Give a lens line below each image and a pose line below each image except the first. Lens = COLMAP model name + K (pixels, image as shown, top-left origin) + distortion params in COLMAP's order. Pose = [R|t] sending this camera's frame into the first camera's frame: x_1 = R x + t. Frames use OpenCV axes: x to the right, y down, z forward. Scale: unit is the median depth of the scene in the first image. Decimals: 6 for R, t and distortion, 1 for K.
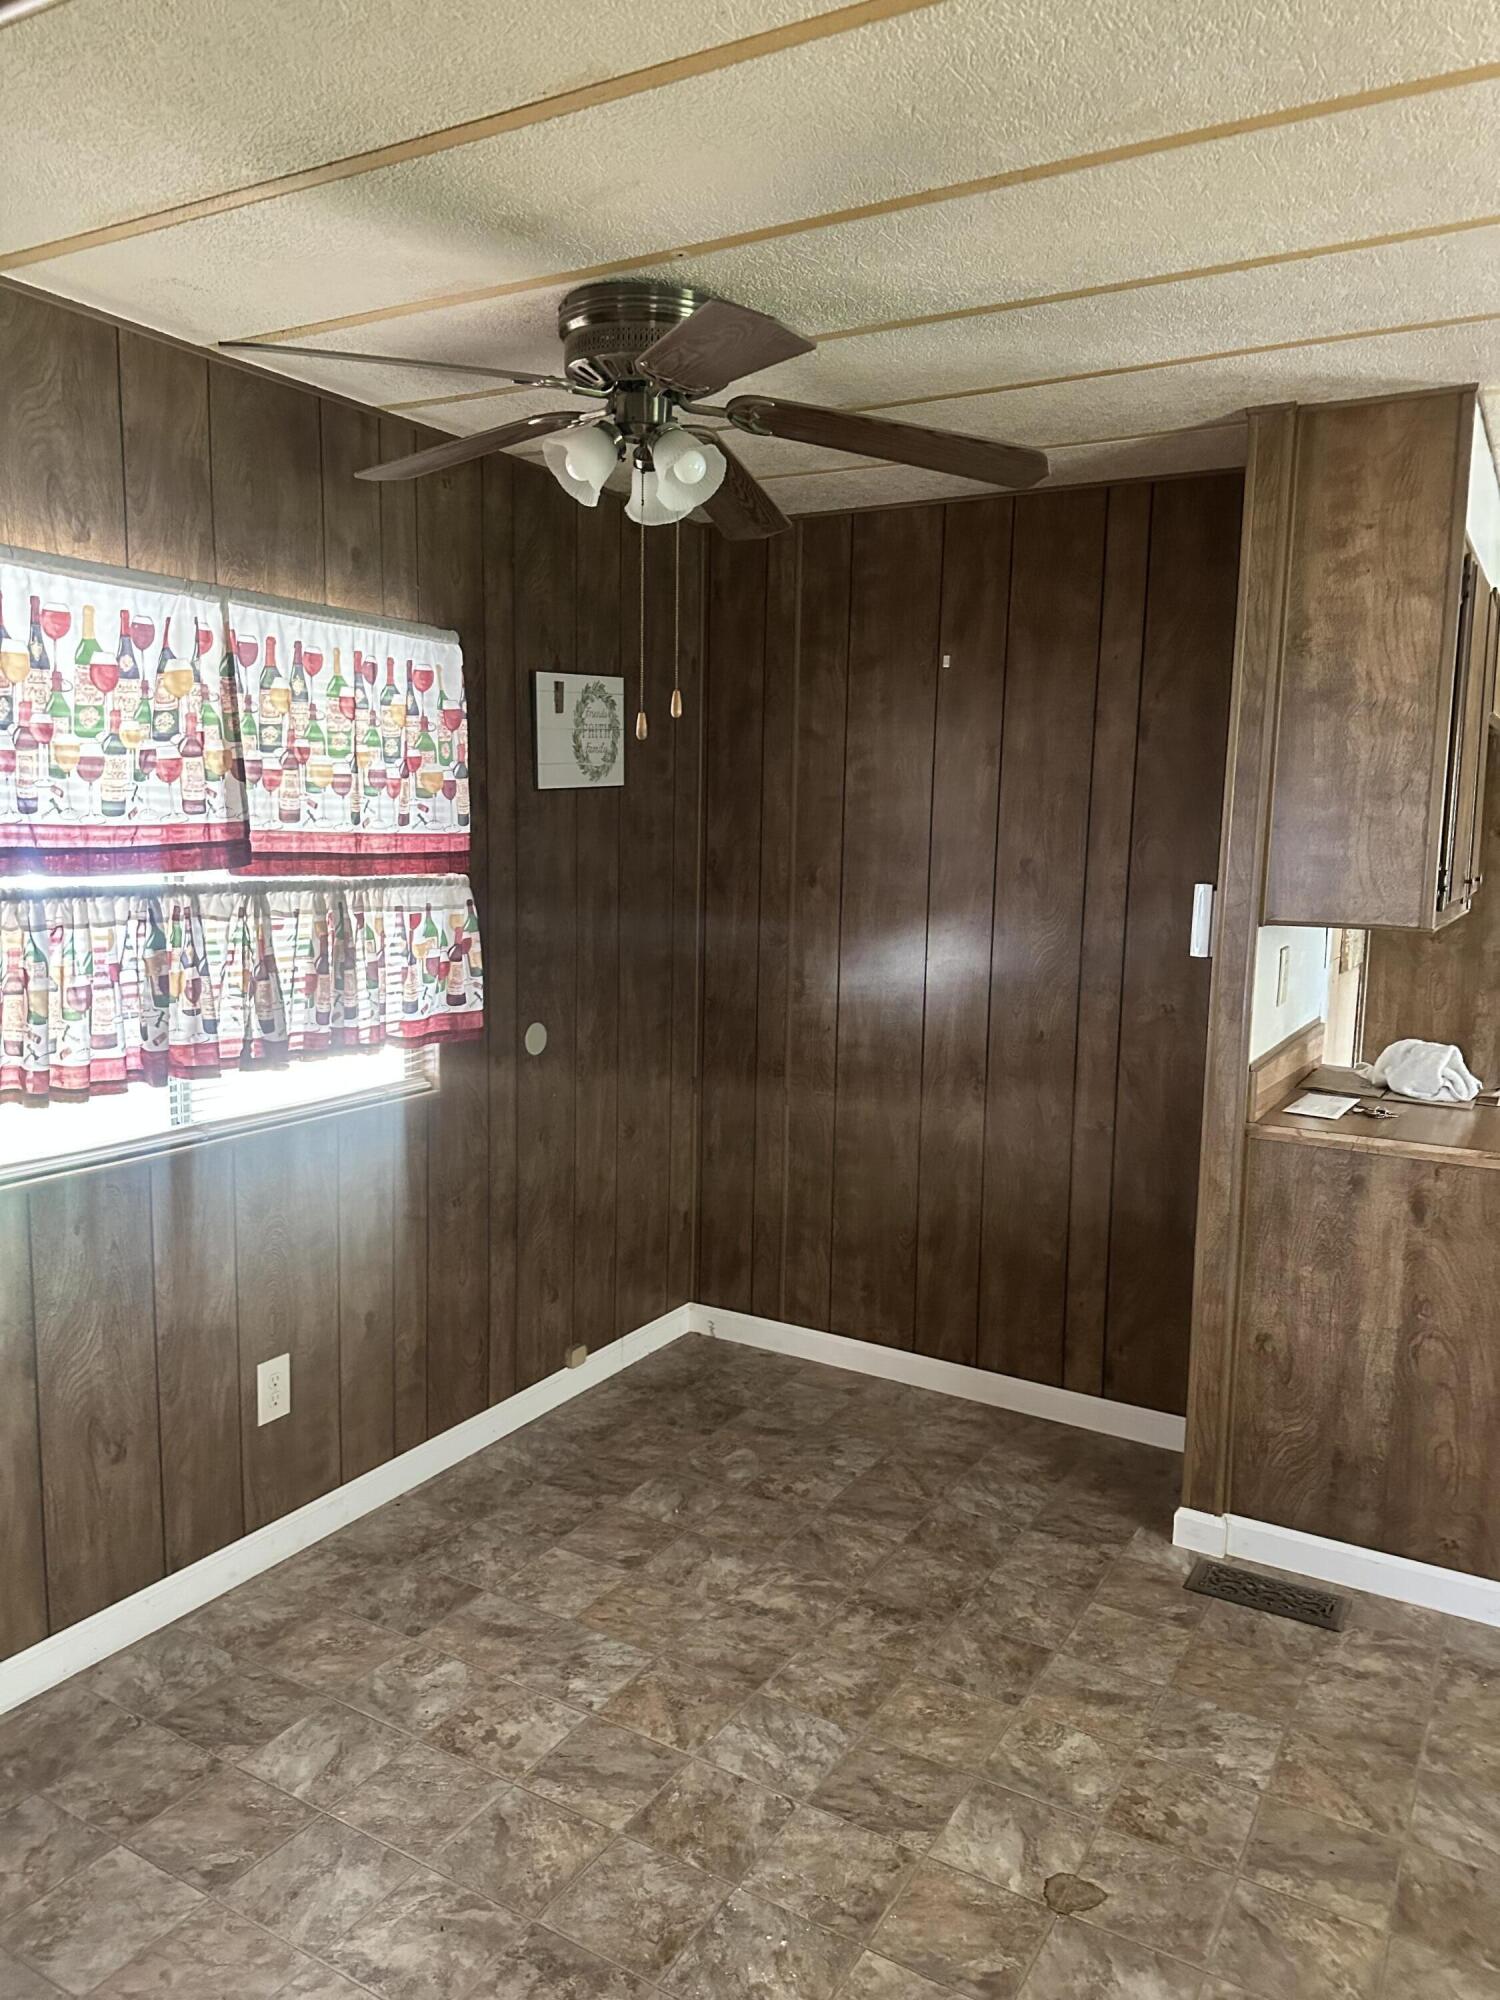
lens RADIAL K [[1411.6, 0, 745.5], [0, 1411.6, 1021.1], [0, 0, 1]] dist [0.052994, -0.048930]
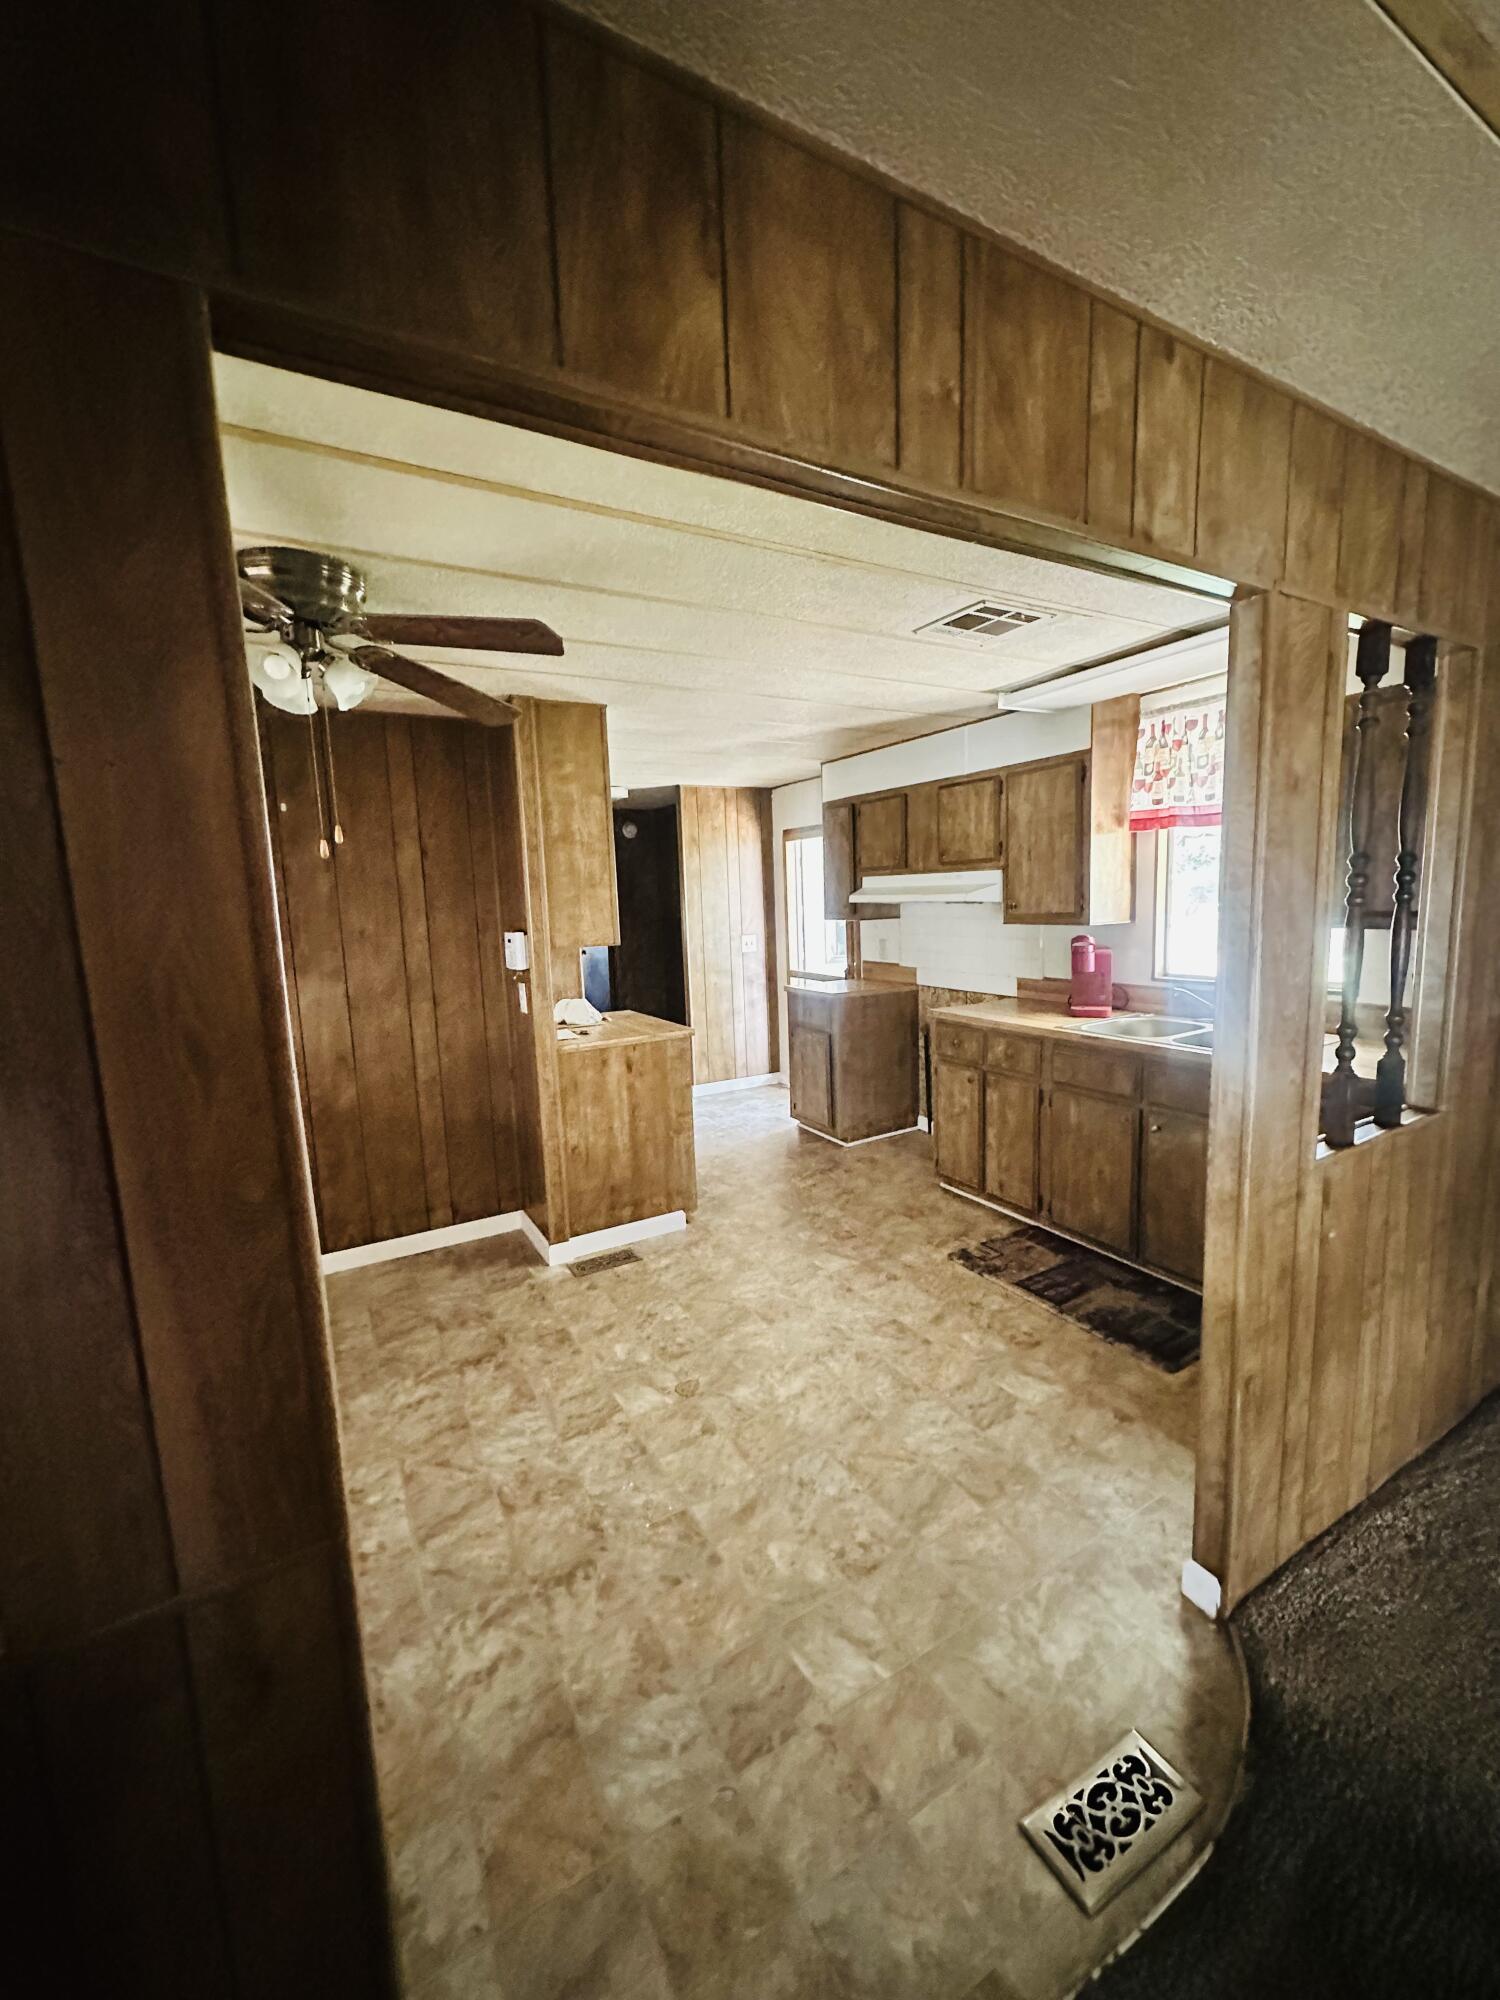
lens RADIAL K [[805.2, 0, 750.5], [0, 805.2, 1008.6], [0, 0, 1]] dist [0.027880, 0.000032]
pose [[0.498329, -0.157826, 0.852502, -0.516316], [0.167005, 0.982350, 0.084243, -0.034952], [-0.850751, 0.100392, 0.515891, 0.167450]]
